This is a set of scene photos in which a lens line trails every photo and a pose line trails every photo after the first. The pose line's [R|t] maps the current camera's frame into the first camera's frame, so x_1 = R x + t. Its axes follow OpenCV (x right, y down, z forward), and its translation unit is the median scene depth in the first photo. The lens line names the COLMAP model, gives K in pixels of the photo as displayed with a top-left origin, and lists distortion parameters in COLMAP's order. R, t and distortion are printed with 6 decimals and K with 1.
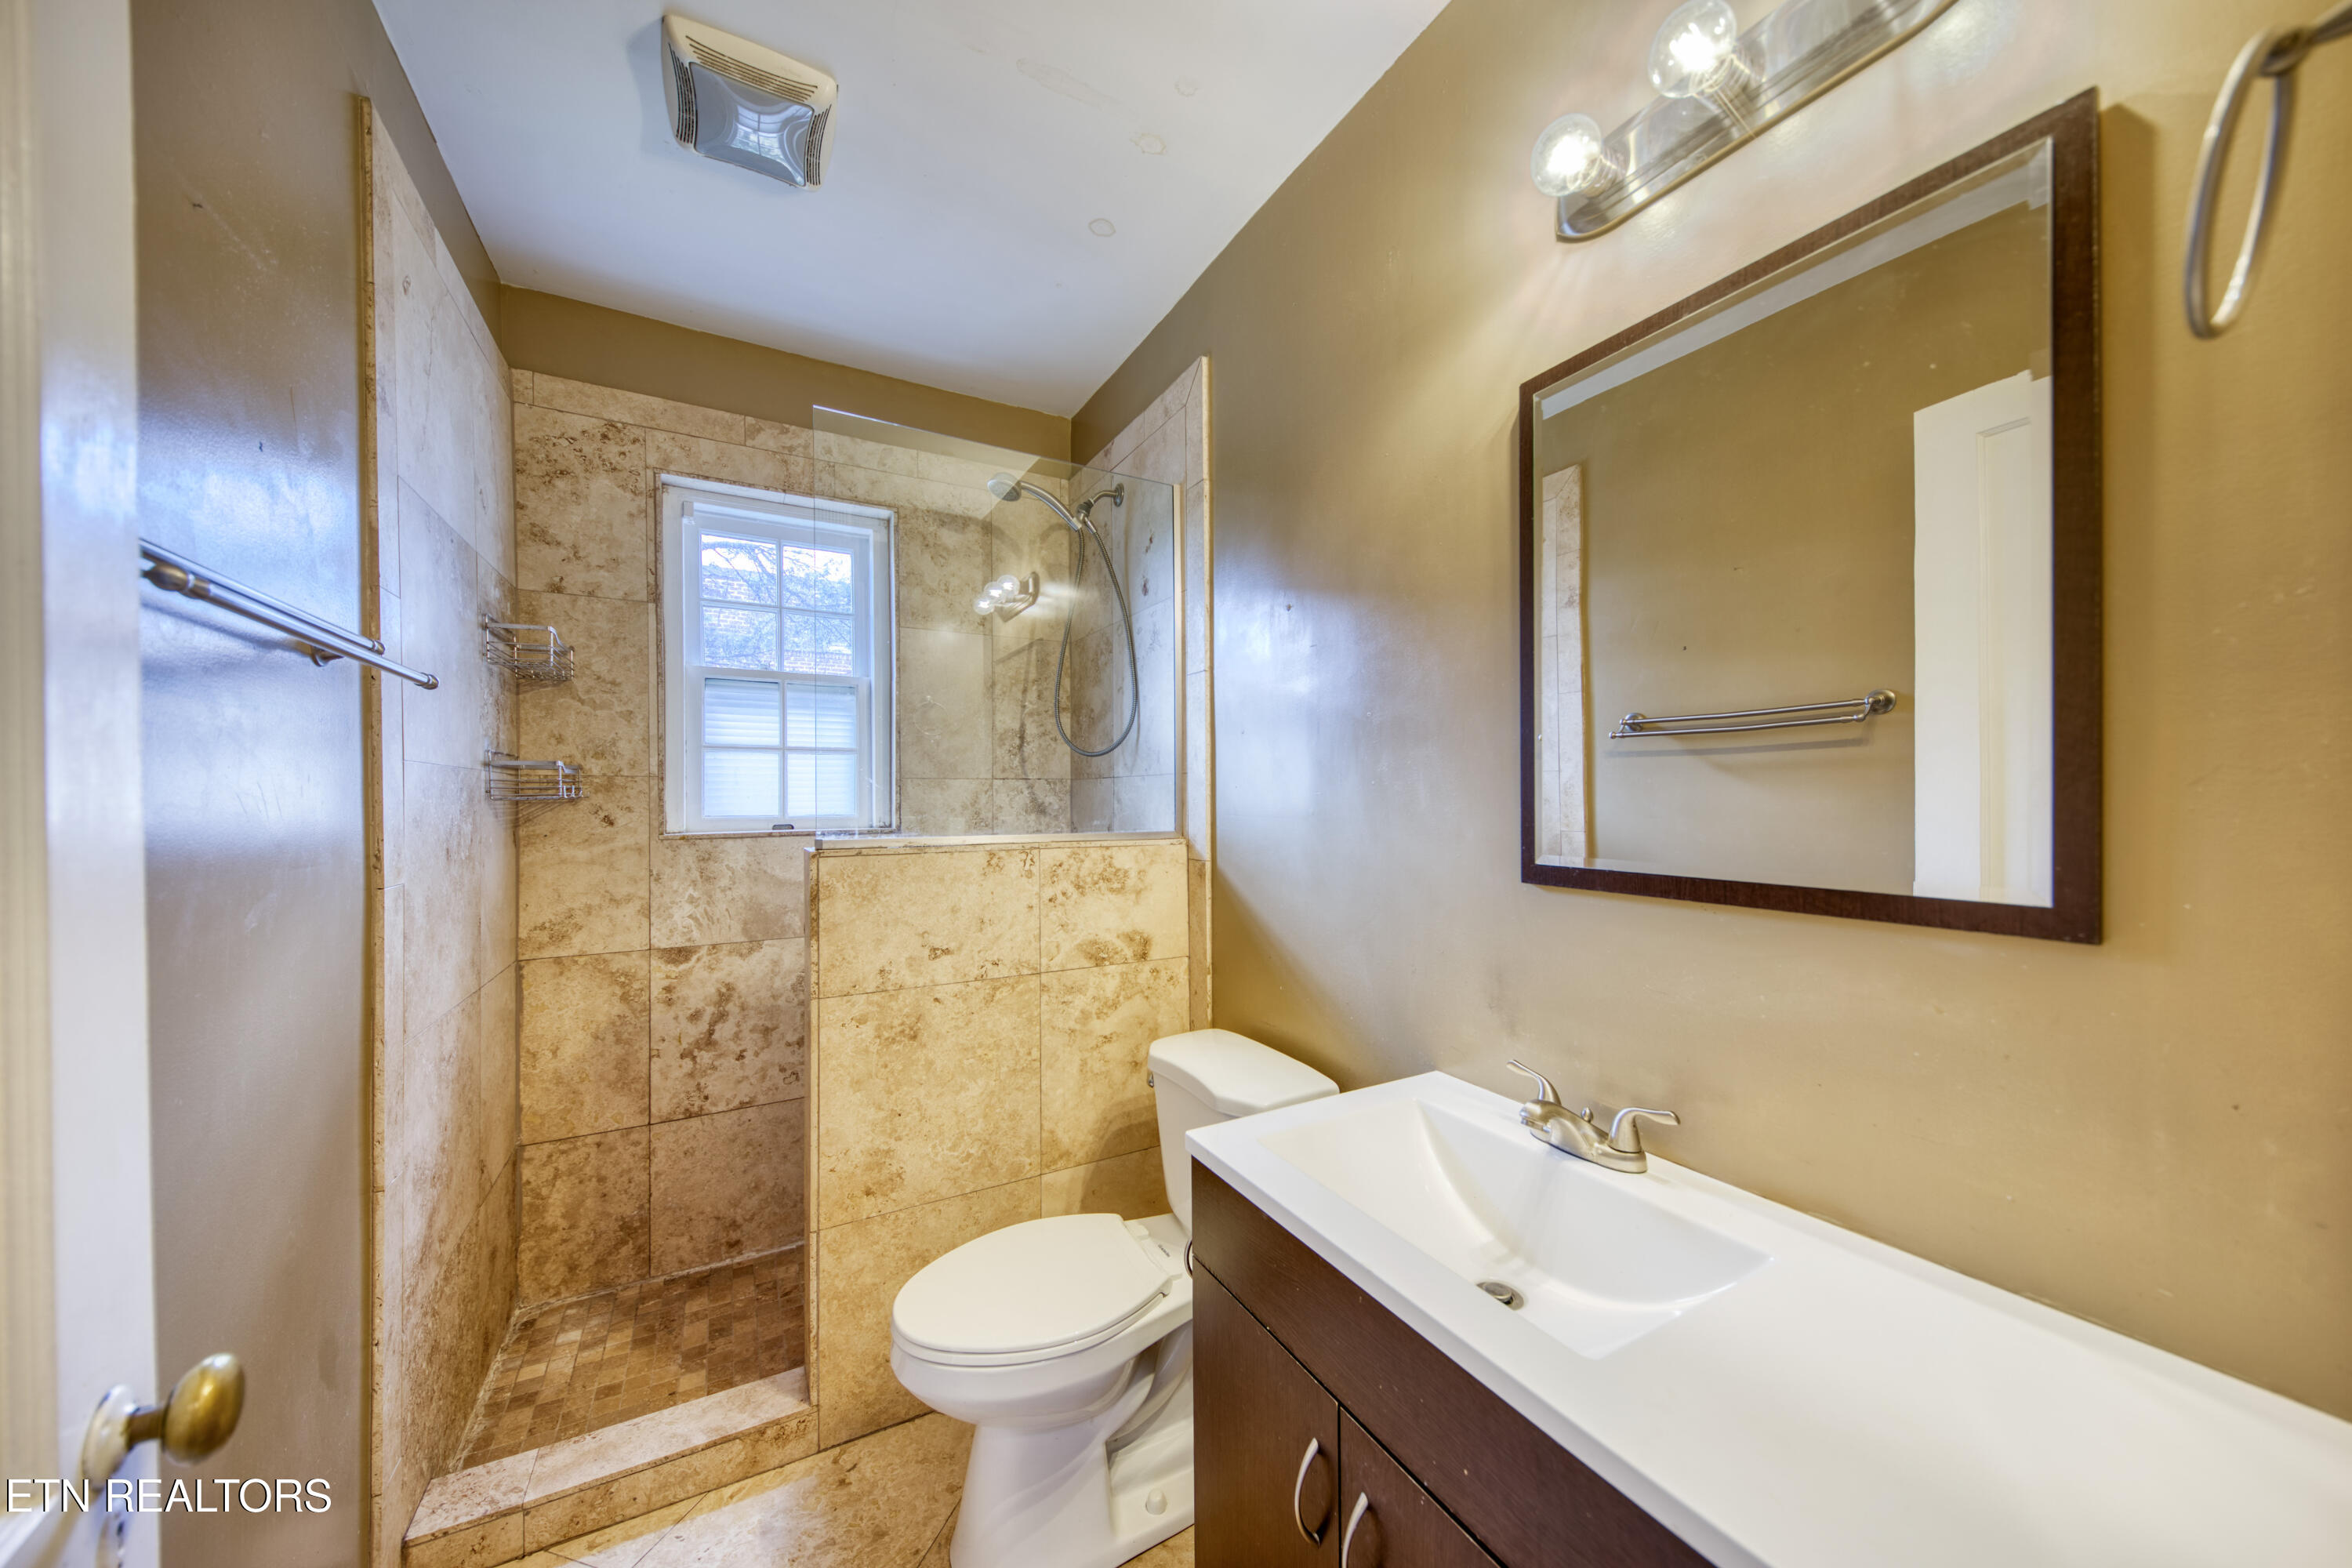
lens RADIAL K [[832.5, 0, 1196.0], [0, 832.5, 804.3], [0, 0, 1]] dist [0.014064, -0.004406]
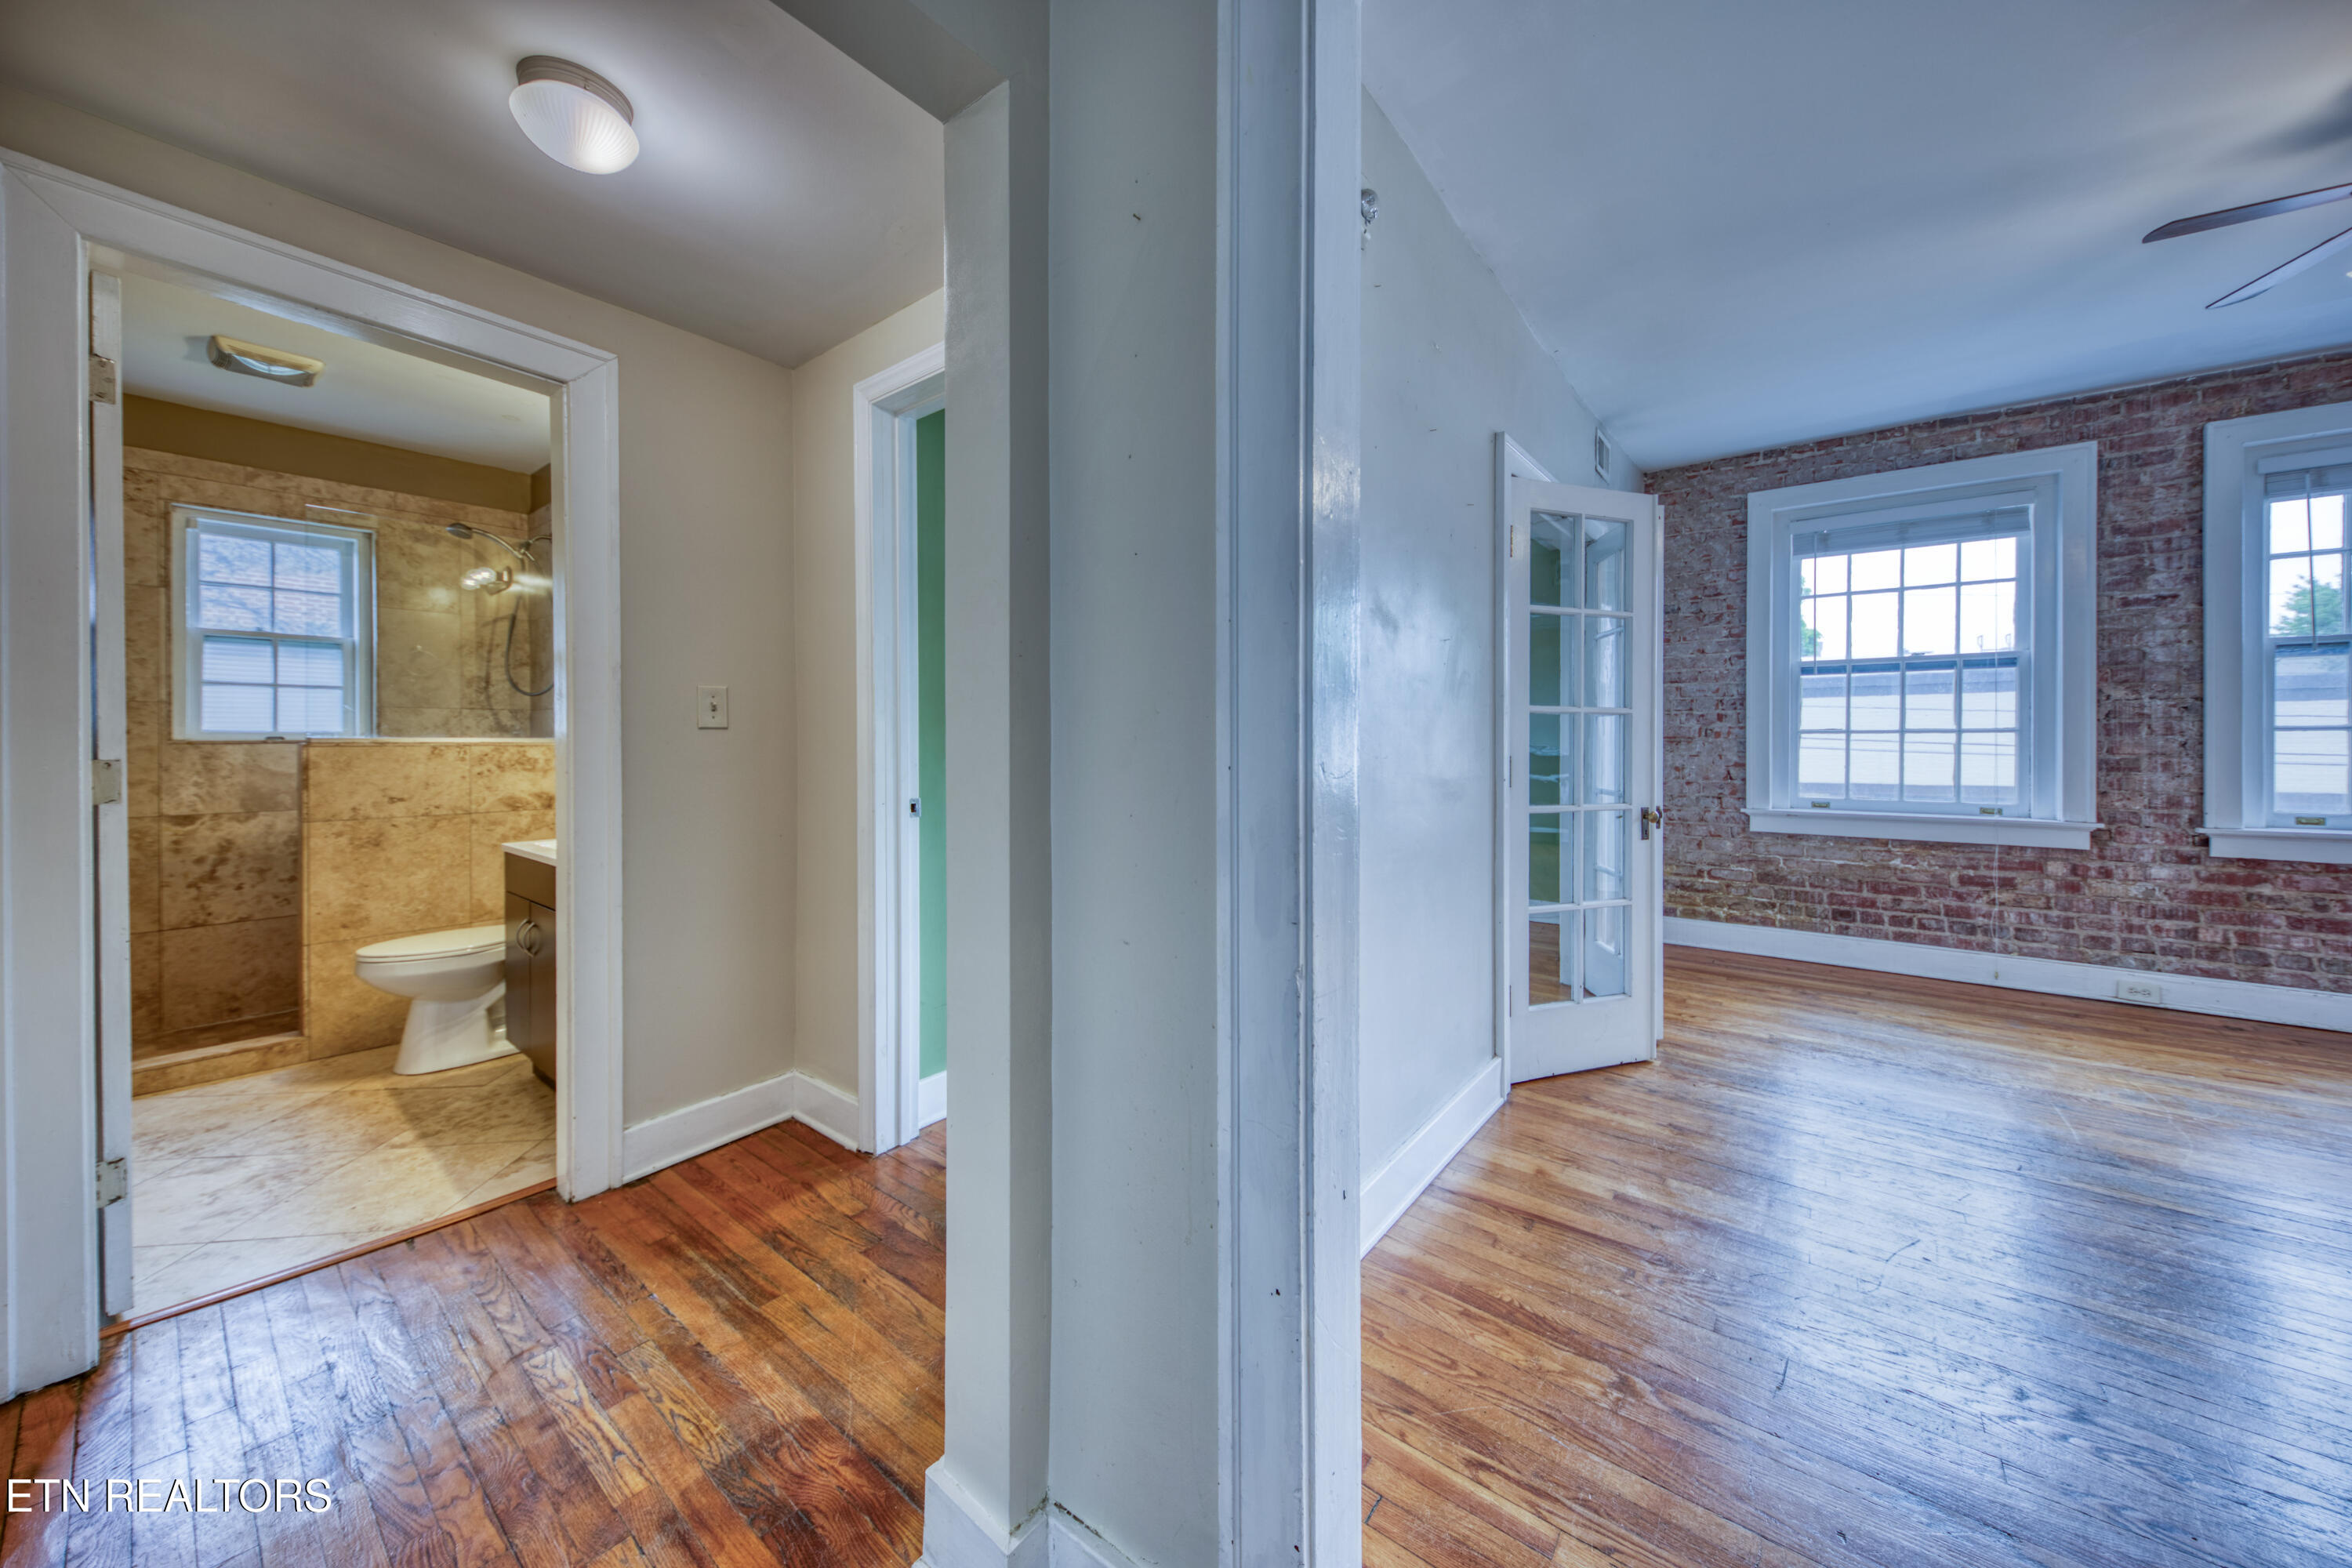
lens RADIAL K [[832.5, 0, 1197.0], [0, 832.5, 747.0], [0, 0, 1]] dist [0.014064, -0.004406]
pose [[0.924570, 0.000501, 0.381012, 0.491497], [0.000489, 0.999997, -0.002501, 0.052479], [-0.381012, 0.002499, 0.924567, -1.100613]]
